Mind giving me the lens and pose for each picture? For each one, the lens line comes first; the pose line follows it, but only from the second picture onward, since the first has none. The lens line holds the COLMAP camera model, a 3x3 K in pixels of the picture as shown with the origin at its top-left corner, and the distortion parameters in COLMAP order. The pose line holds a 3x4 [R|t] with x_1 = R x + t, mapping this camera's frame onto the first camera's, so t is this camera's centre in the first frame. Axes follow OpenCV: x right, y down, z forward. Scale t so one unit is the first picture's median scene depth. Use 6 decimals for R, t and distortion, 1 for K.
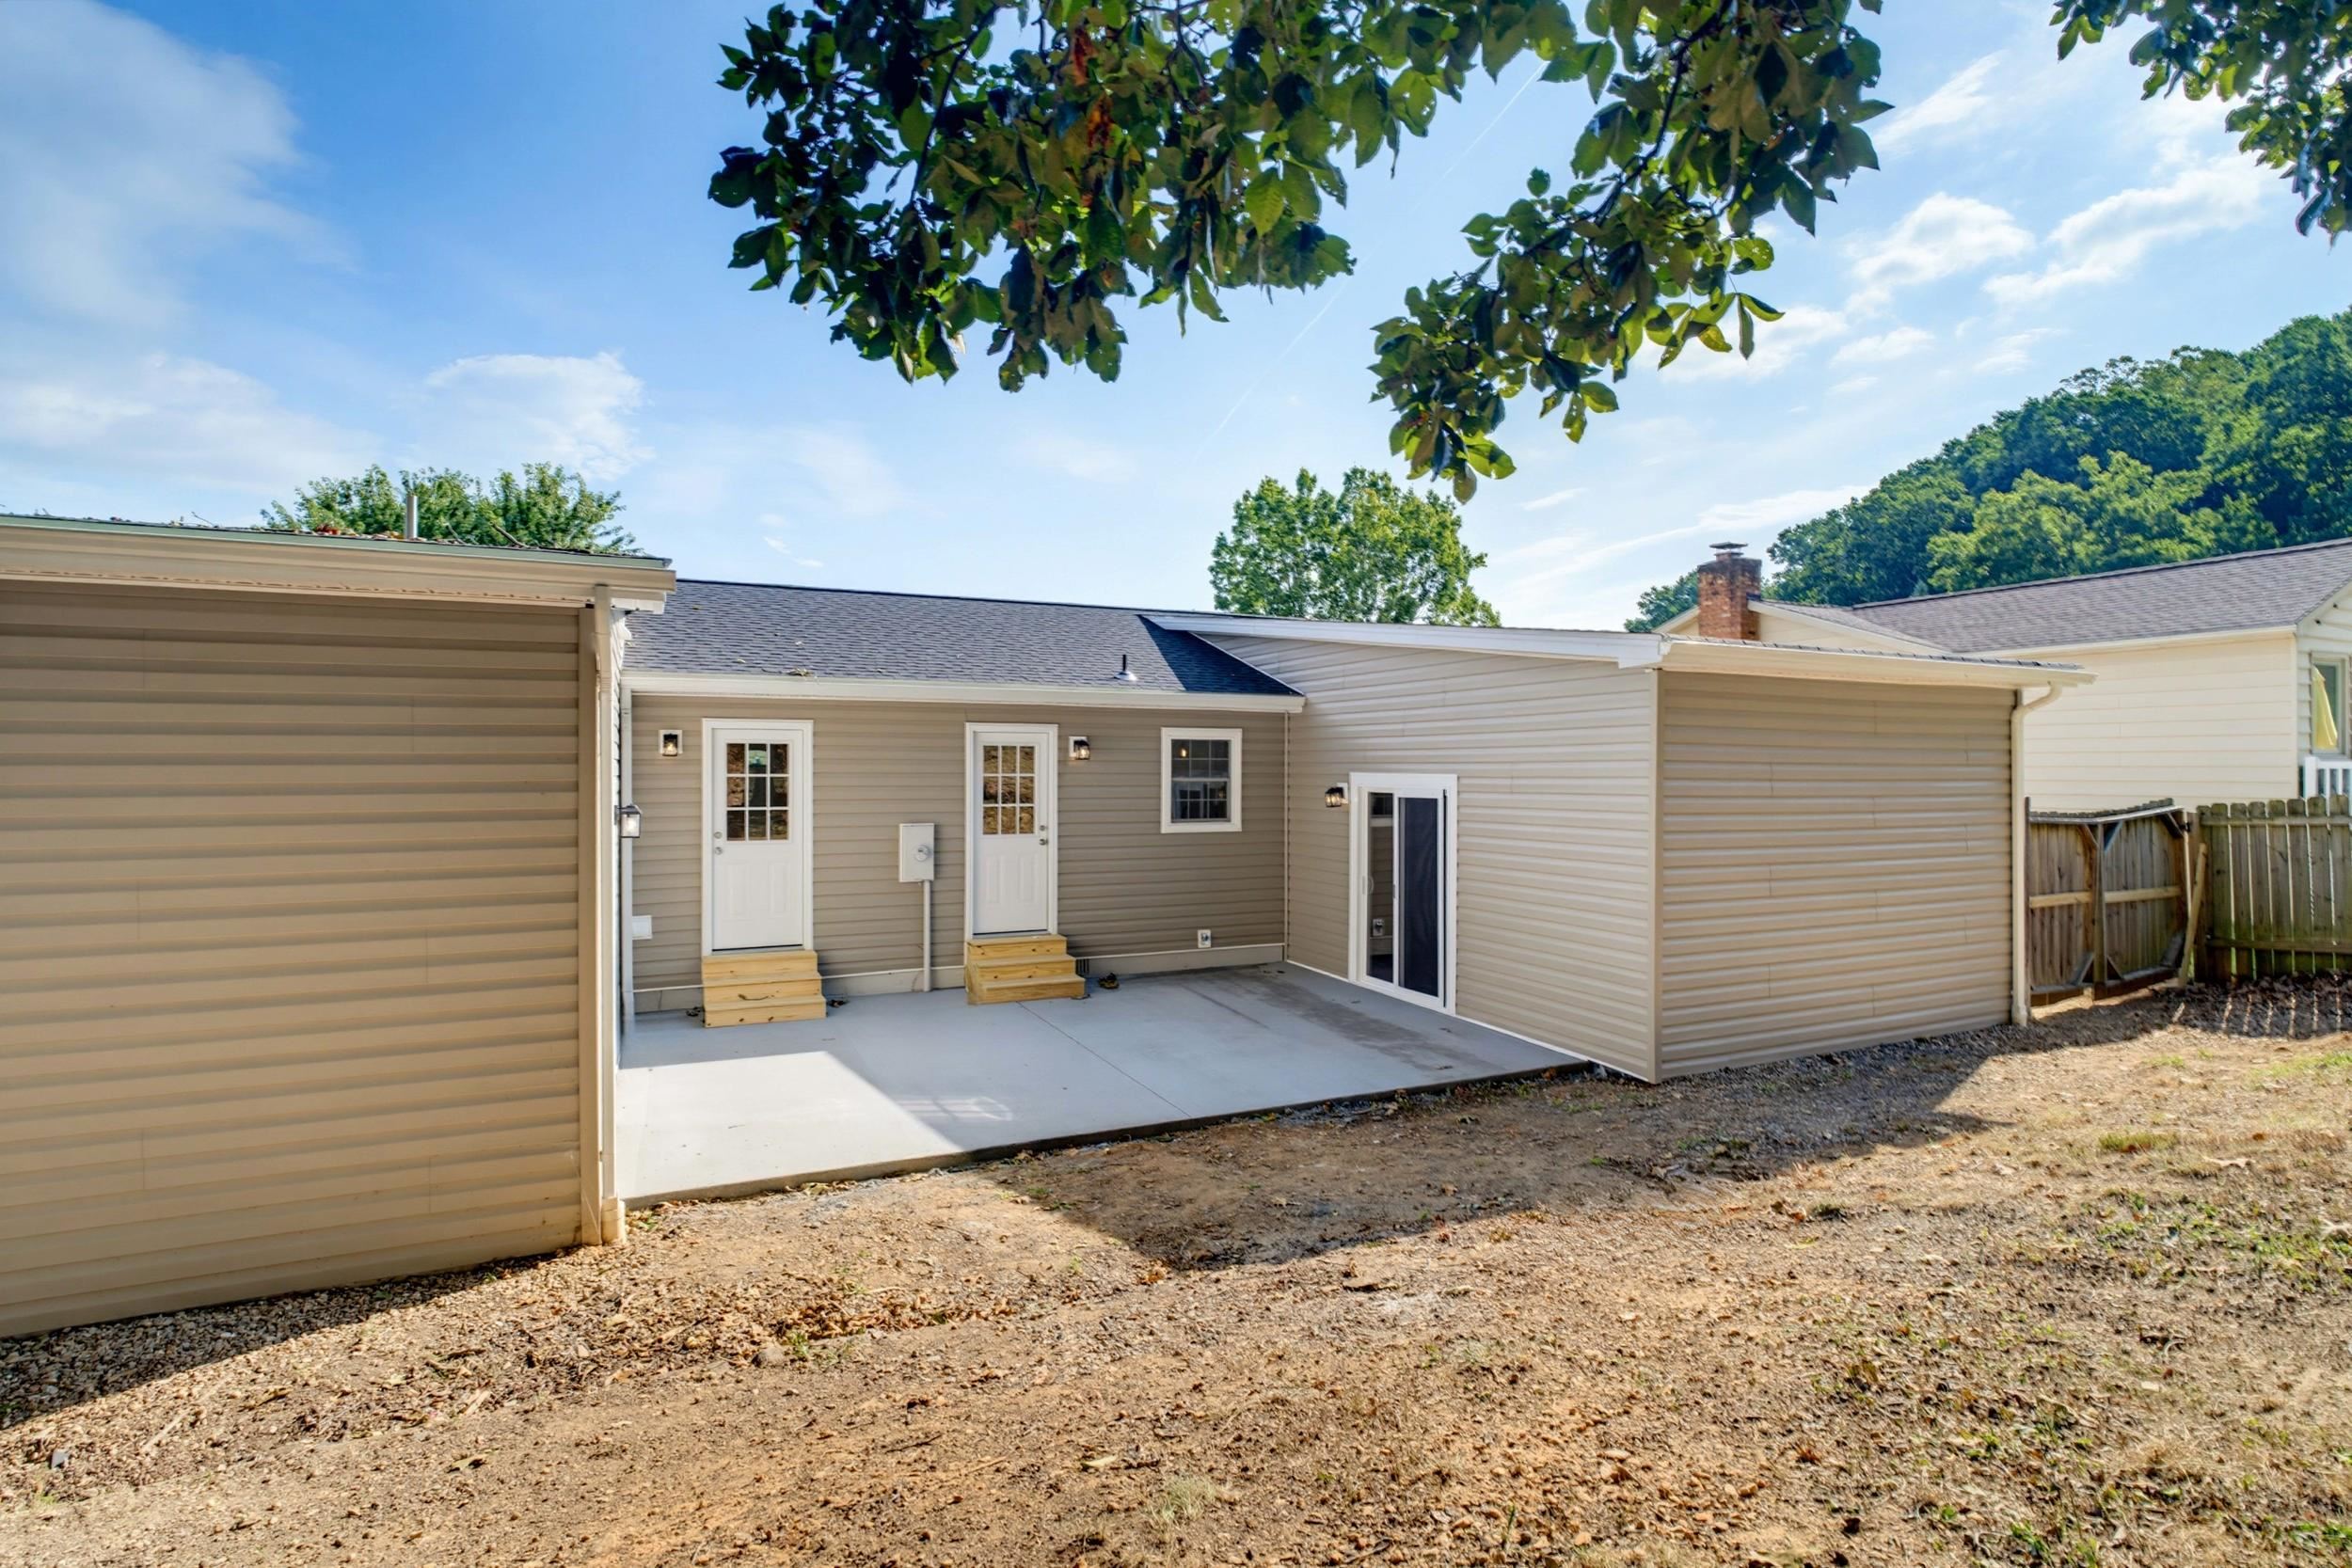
lens RADIAL K [[1164.2, 0, 1176.0], [0, 1164.2, 784.0], [0, 0, 1]] dist [-0.004057, -0.000450]
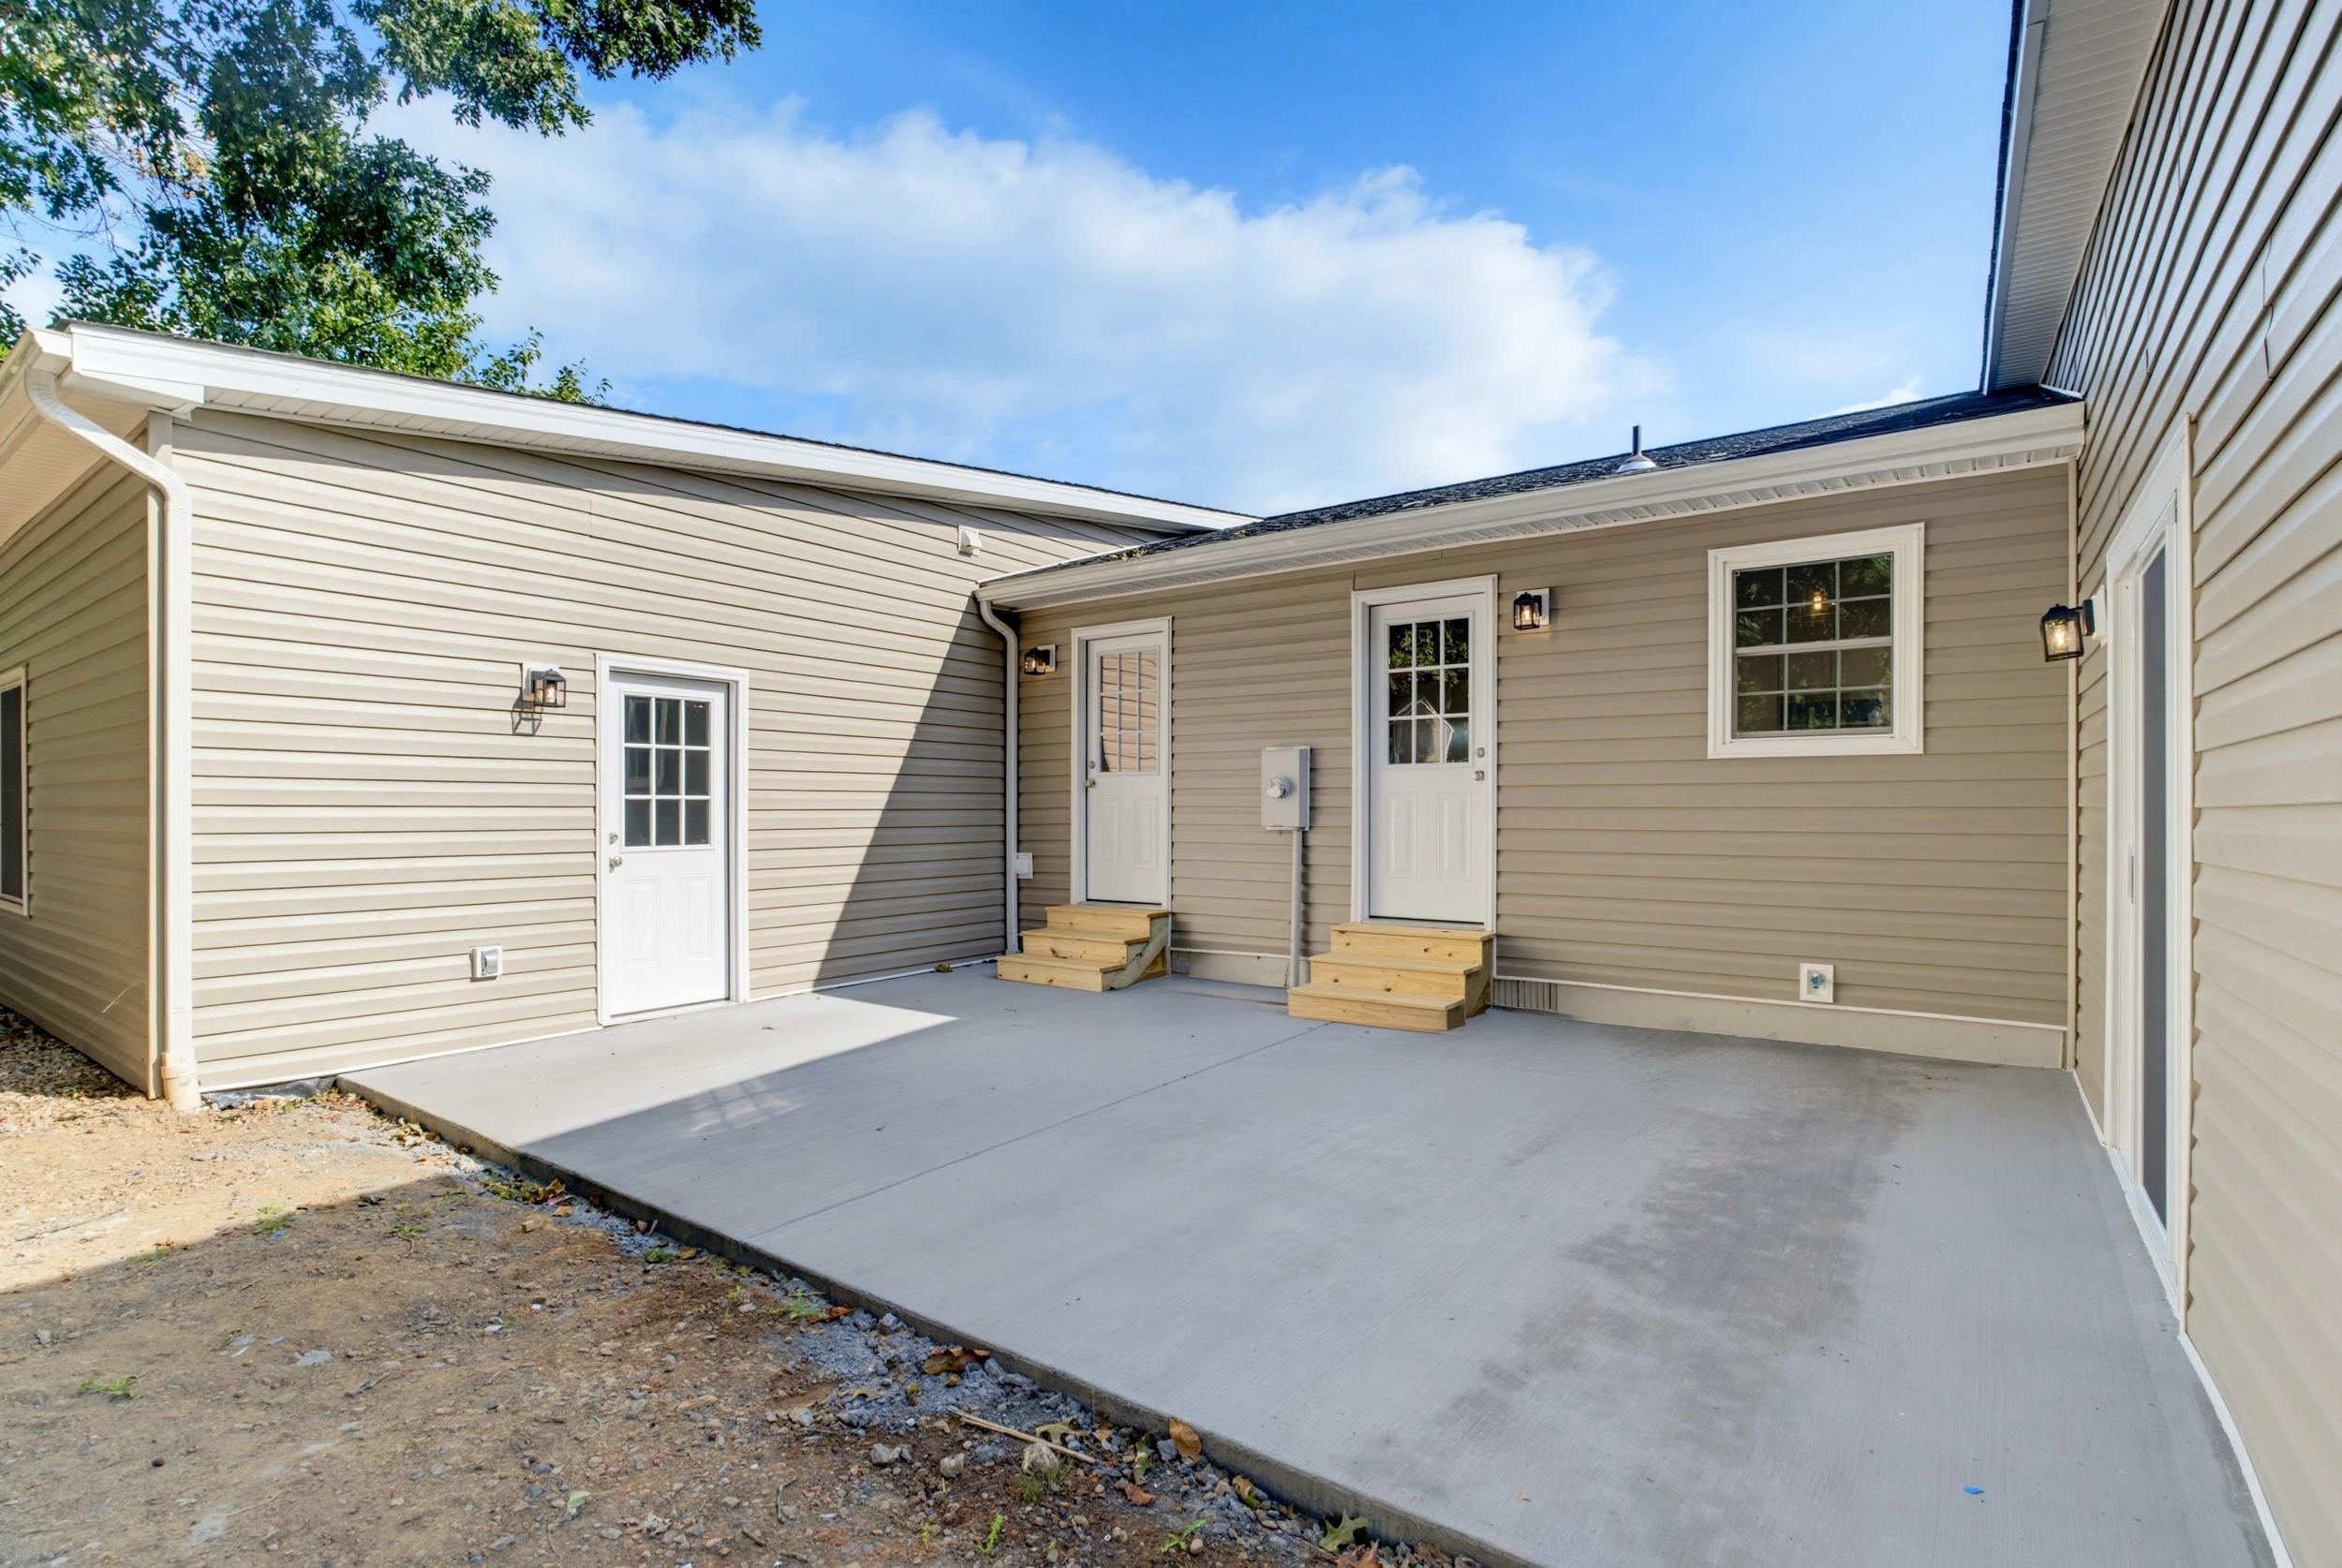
lens RADIAL K [[1083.1, 0, 1177.1], [0, 1083.1, 816.2], [0, 0, 1]] dist [-0.013864, 0.000234]
pose [[0.480798, 0.000787, -0.876831, 0.299797], [-0.011945, 0.999913, -0.005652, 0.075947], [0.876750, 0.013191, 0.480766, 0.599411]]
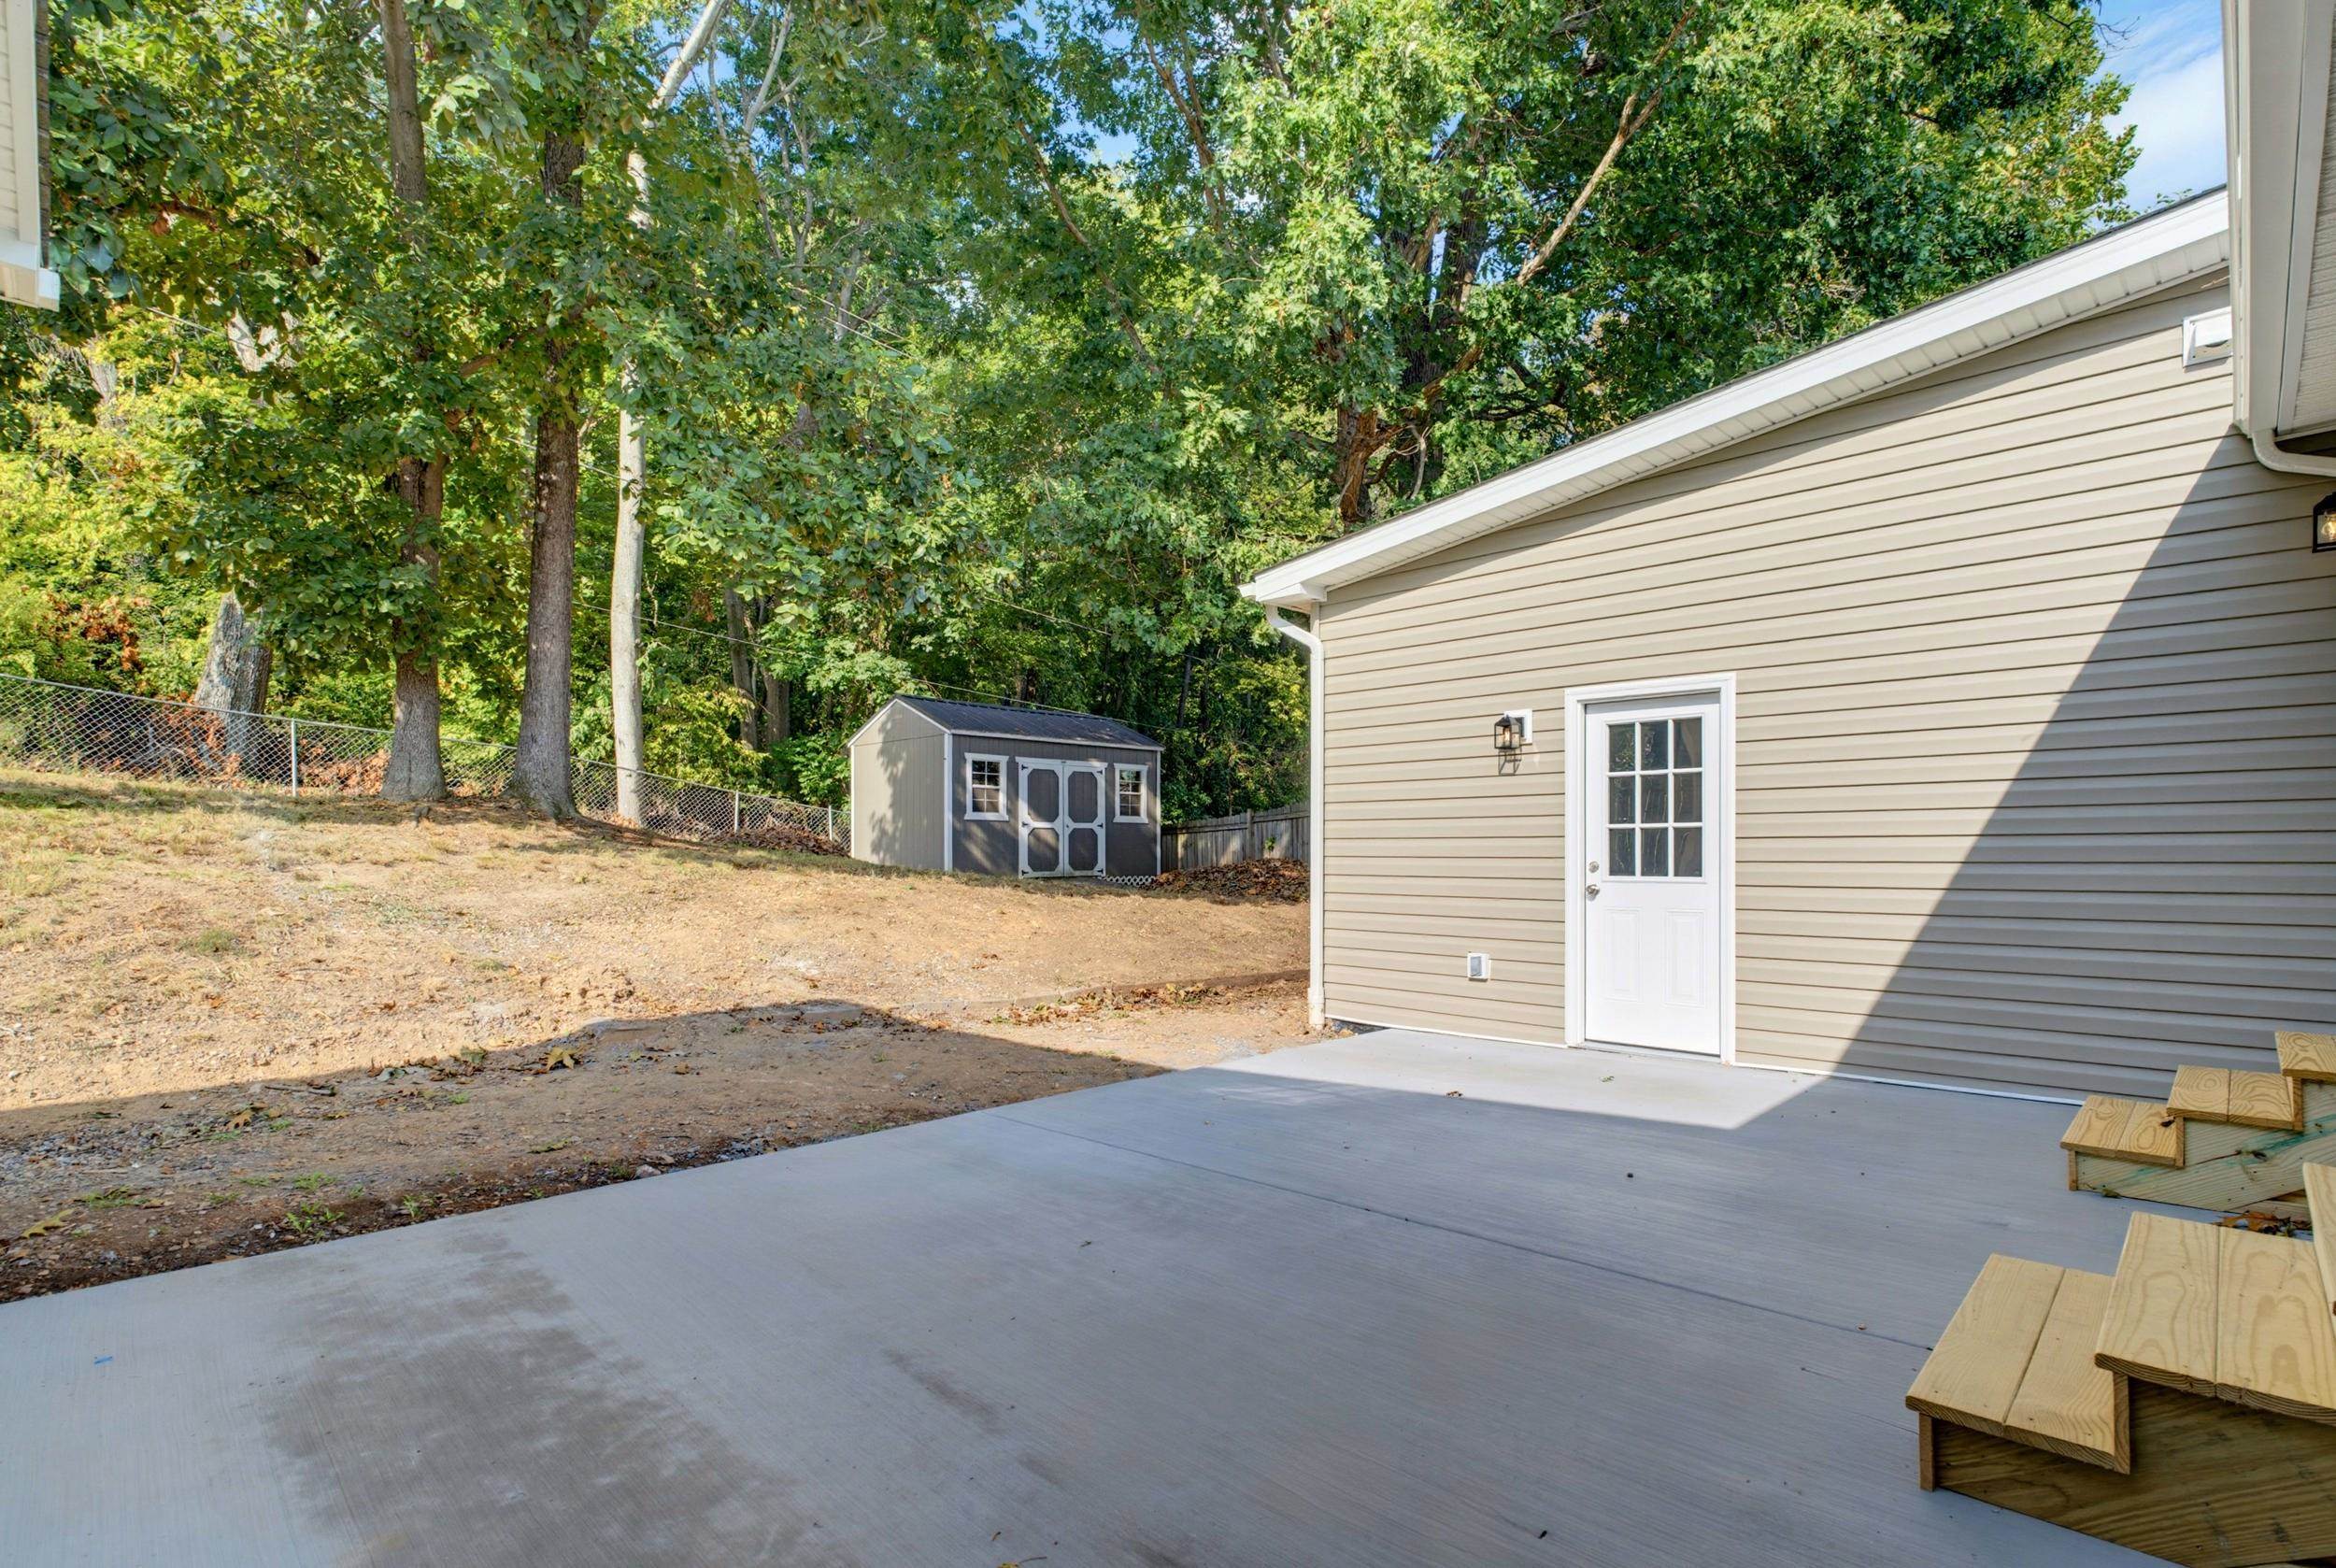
lens RADIAL K [[1100.2, 0, 1160.0], [0, 1100.2, 845.7], [0, 0, 1]] dist [-0.000882, -0.000301]
pose [[-0.942227, -0.004149, -0.334950, 0.088743], [-0.007572, 0.999932, 0.008912, 0.073042], [0.334890, 0.010933, -0.942194, 1.065969]]
